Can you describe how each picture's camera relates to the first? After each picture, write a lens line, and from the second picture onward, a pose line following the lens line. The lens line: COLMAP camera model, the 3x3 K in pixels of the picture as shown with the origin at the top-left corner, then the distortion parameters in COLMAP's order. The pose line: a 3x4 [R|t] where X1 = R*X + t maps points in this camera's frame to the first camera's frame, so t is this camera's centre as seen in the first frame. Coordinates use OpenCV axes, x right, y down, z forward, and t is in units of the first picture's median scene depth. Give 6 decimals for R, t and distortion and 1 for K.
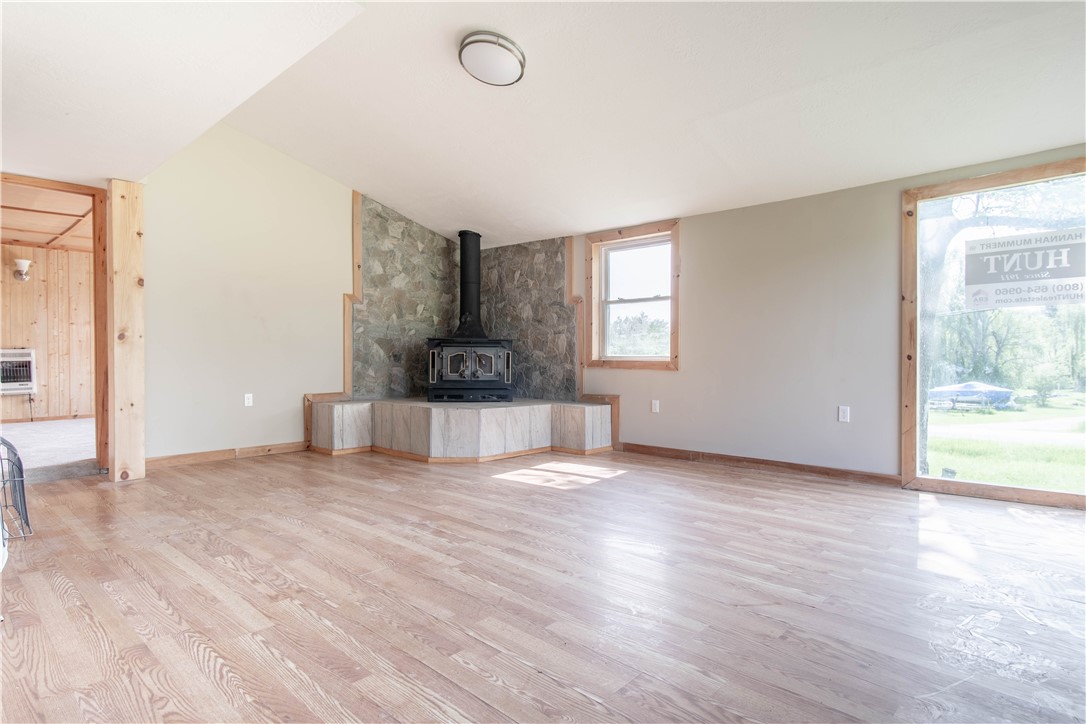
lens RADIAL K [[589.7, 0, 543.5], [0, 589.7, 365.1], [0, 0, 1]] dist [0.006246, 0.000534]
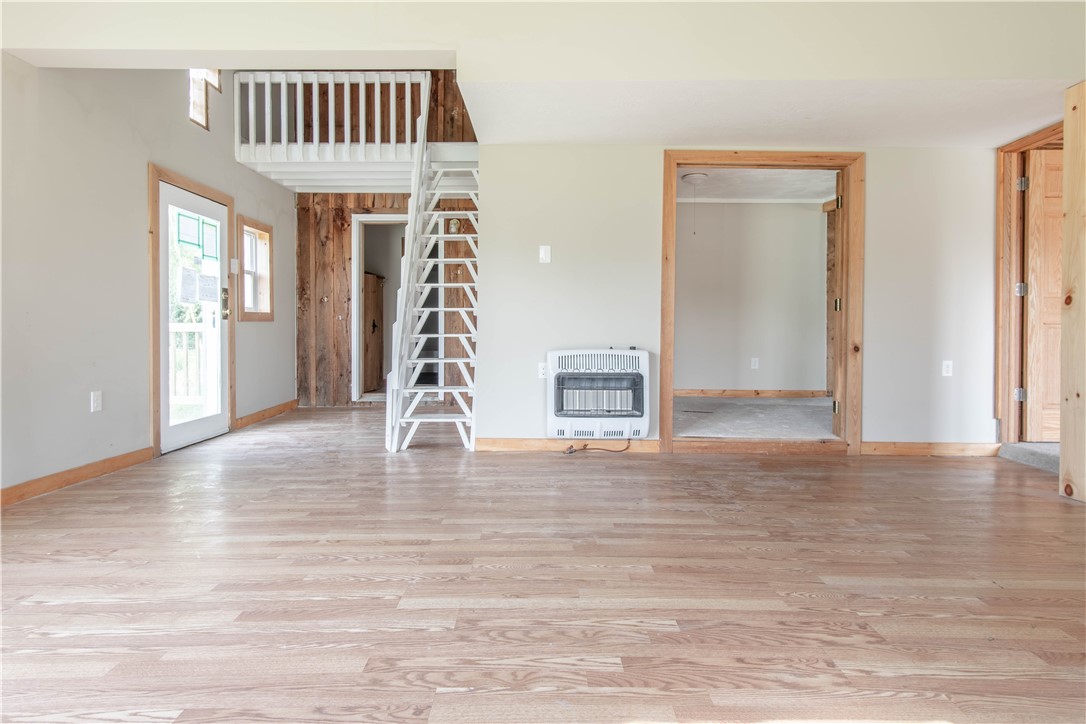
lens RADIAL K [[589.7, 0, 550.7], [0, 589.7, 330.2], [0, 0, 1]] dist [0.006246, 0.000534]
pose [[-0.718956, 0.001175, -0.695055, 0.419646], [-0.008622, 0.999907, 0.010609, -0.021601], [0.695003, 0.013619, -0.718878, 1.742804]]
